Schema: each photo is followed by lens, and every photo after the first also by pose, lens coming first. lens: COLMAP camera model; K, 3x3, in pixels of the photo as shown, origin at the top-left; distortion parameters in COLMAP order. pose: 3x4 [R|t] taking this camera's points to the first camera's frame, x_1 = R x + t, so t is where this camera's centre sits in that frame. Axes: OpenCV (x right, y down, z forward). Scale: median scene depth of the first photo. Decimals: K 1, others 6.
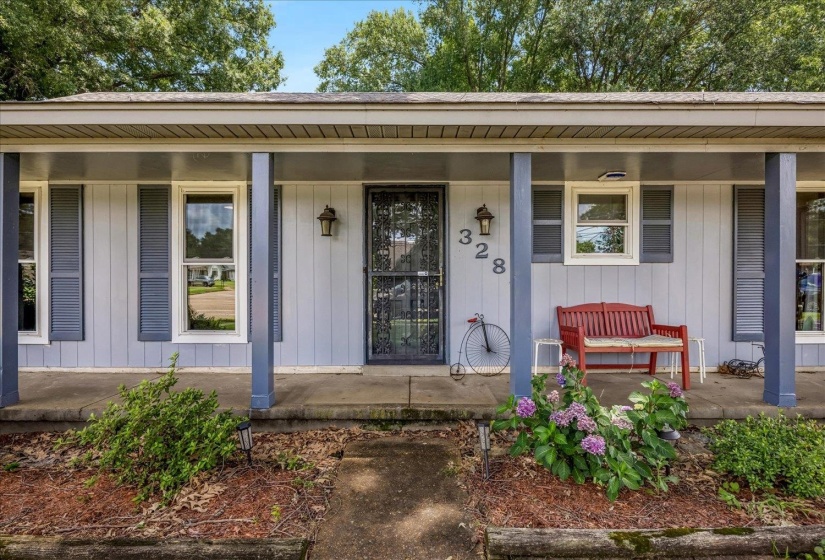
lens RADIAL K [[379.9, 0, 413.1], [0, 379.9, 285.4], [0, 0, 1]] dist [0.000843, 0.000148]
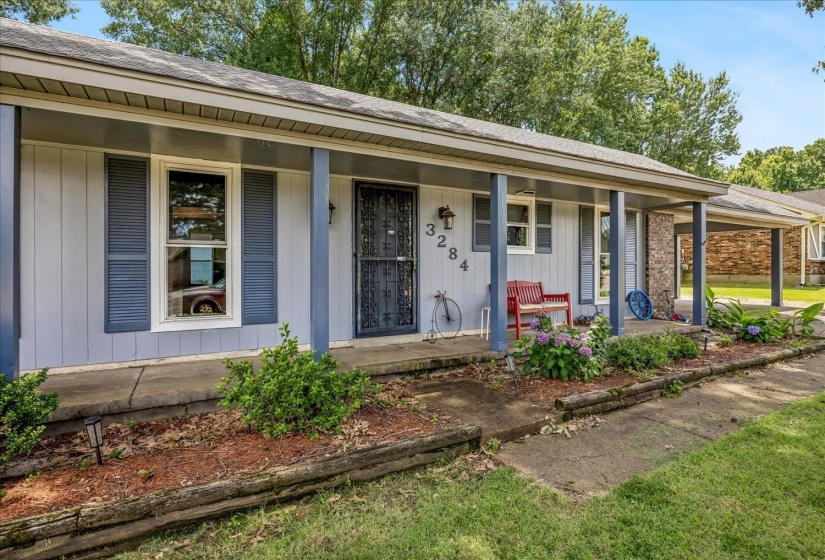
lens RADIAL K [[389.7, 0, 421.9], [0, 389.7, 277.6], [0, 0, 1]] dist [0.000076, 0.000058]
pose [[0.884536, -0.011780, 0.466323, -0.494048], [0.012410, 0.999922, 0.001719, 0.027481], [-0.466307, 0.004267, 0.884613, -0.125220]]
